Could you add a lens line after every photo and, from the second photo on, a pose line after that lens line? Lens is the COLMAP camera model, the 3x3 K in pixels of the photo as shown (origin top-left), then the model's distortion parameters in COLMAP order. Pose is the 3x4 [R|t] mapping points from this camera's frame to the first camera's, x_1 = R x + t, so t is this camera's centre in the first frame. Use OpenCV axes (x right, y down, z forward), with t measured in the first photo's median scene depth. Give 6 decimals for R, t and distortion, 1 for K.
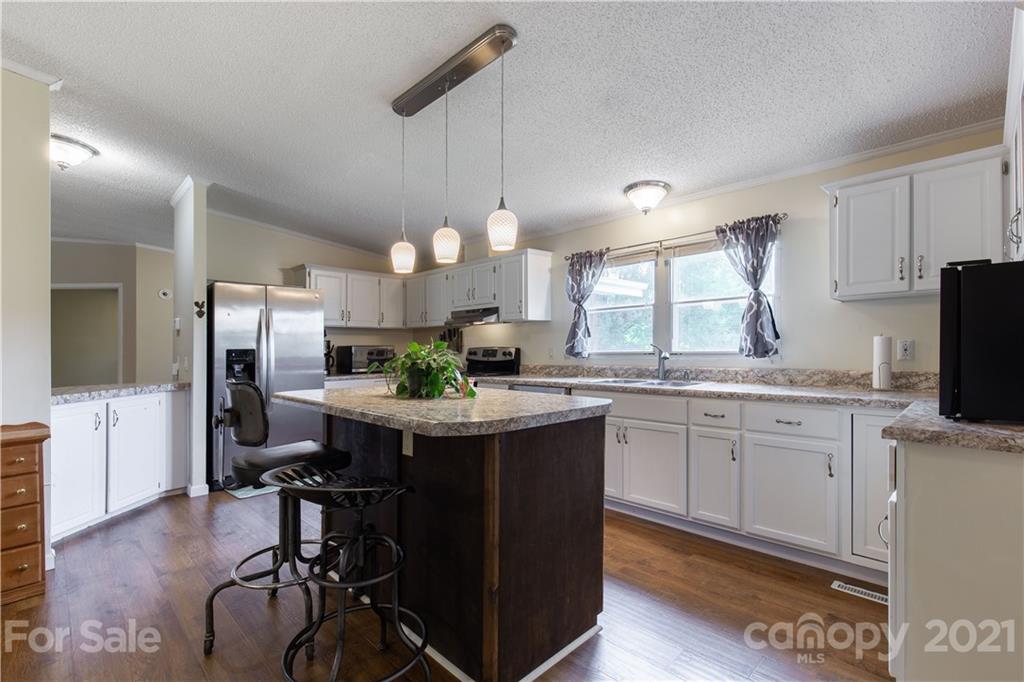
lens RADIAL K [[476.0, 0, 513.2], [0, 476.0, 337.1], [0, 0, 1]] dist [-0.013760, -0.000274]
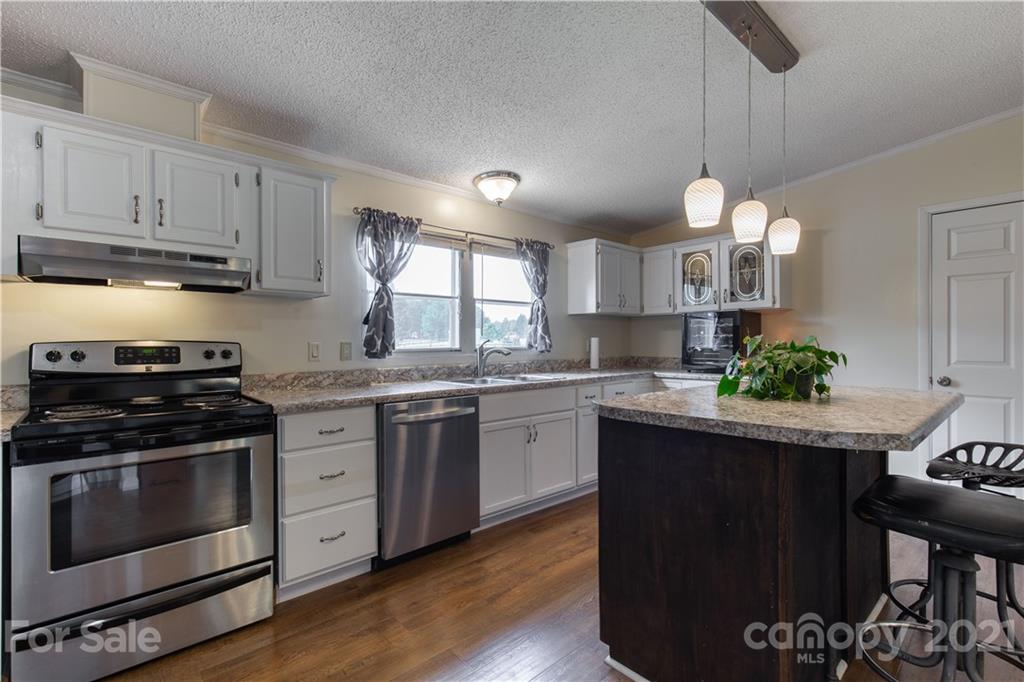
lens RADIAL K [[476.0, 0, 510.0], [0, 476.0, 344.7], [0, 0, 1]] dist [-0.013760, -0.000274]
pose [[0.023642, 0.017442, 0.999568, -0.638995], [-0.012463, 0.999775, -0.017151, 0.038685], [-0.999643, -0.012052, 0.023854, 0.889149]]
